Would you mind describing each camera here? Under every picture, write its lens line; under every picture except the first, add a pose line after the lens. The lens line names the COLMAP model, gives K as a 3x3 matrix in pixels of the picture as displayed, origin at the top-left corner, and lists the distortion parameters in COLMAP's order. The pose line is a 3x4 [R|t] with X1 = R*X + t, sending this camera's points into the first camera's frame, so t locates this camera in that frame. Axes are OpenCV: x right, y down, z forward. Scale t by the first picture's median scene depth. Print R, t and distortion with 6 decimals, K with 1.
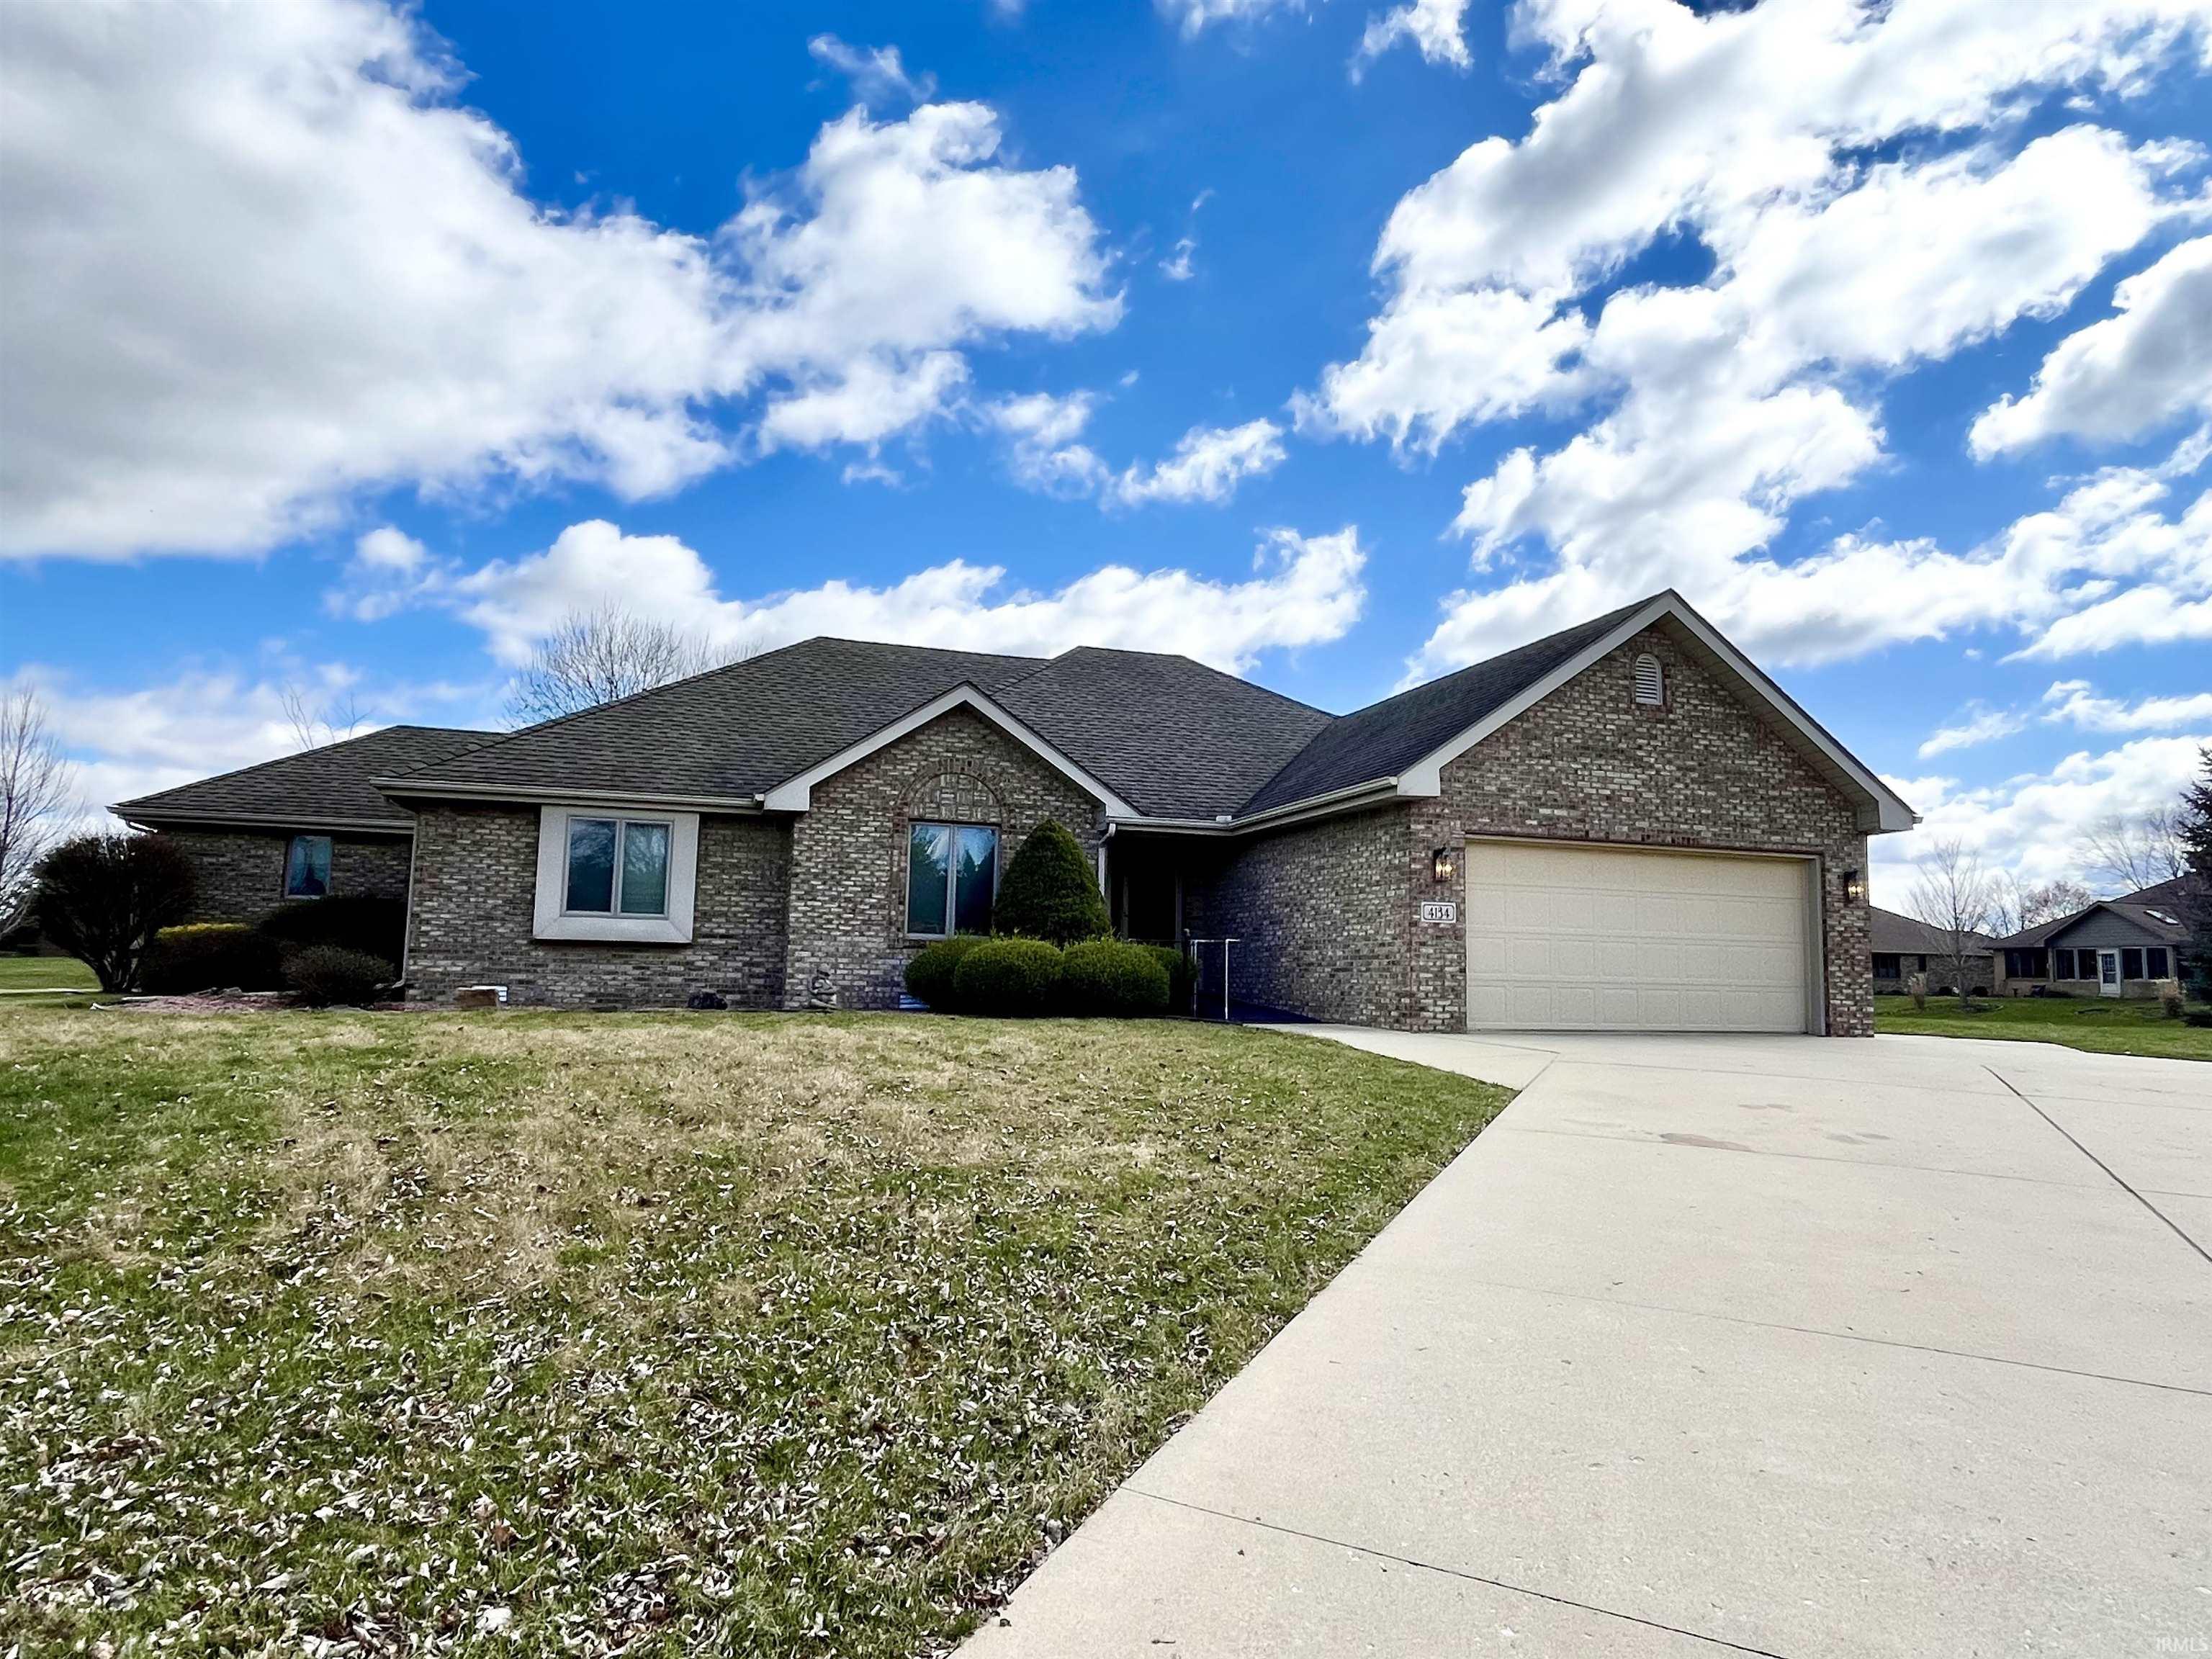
lens RADIAL K [[1270.7, 0, 1108.9], [0, 1270.7, 826.5], [0, 0, 1]] dist [-0.004918, -0.000715]
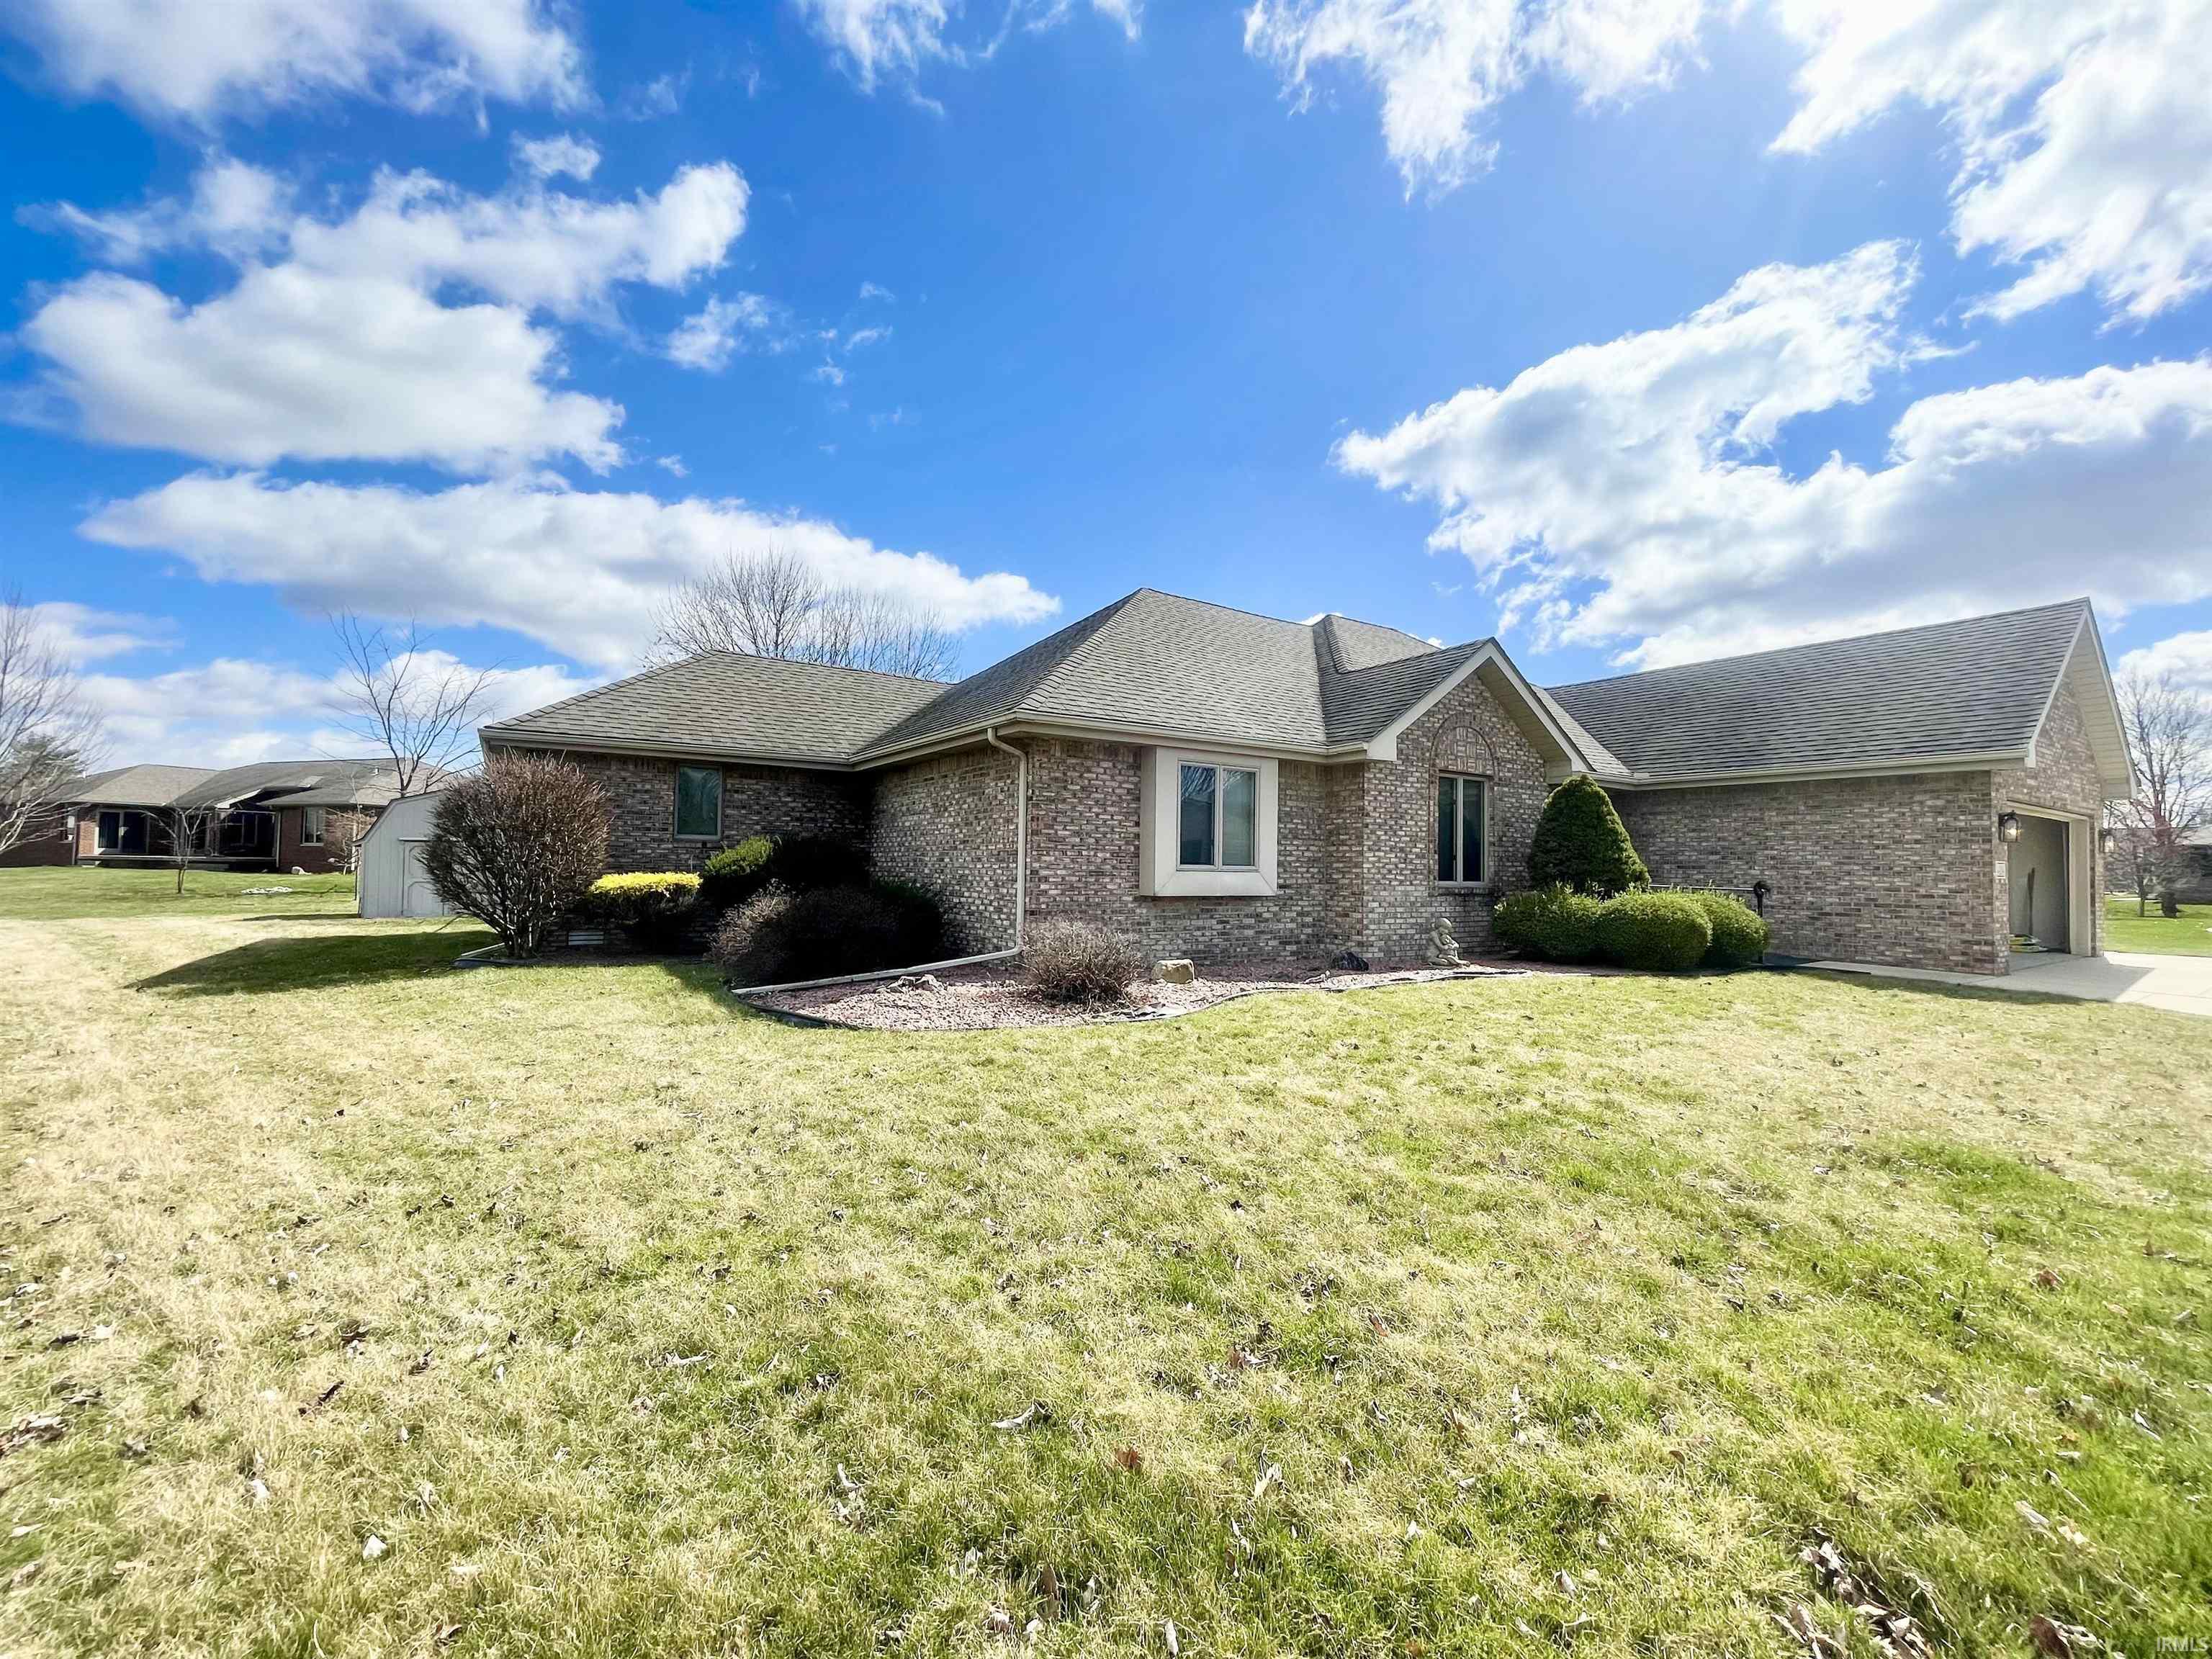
lens RADIAL K [[897.6, 0, 1115.4], [0, 897.6, 830.2], [0, 0, 1]] dist [0.004125, -0.000849]
pose [[0.964556, 0.005953, 0.263810, -0.639458], [-0.027479, 0.996576, 0.077982, -0.007458], [-0.262443, -0.082468, 0.961417, 0.391470]]
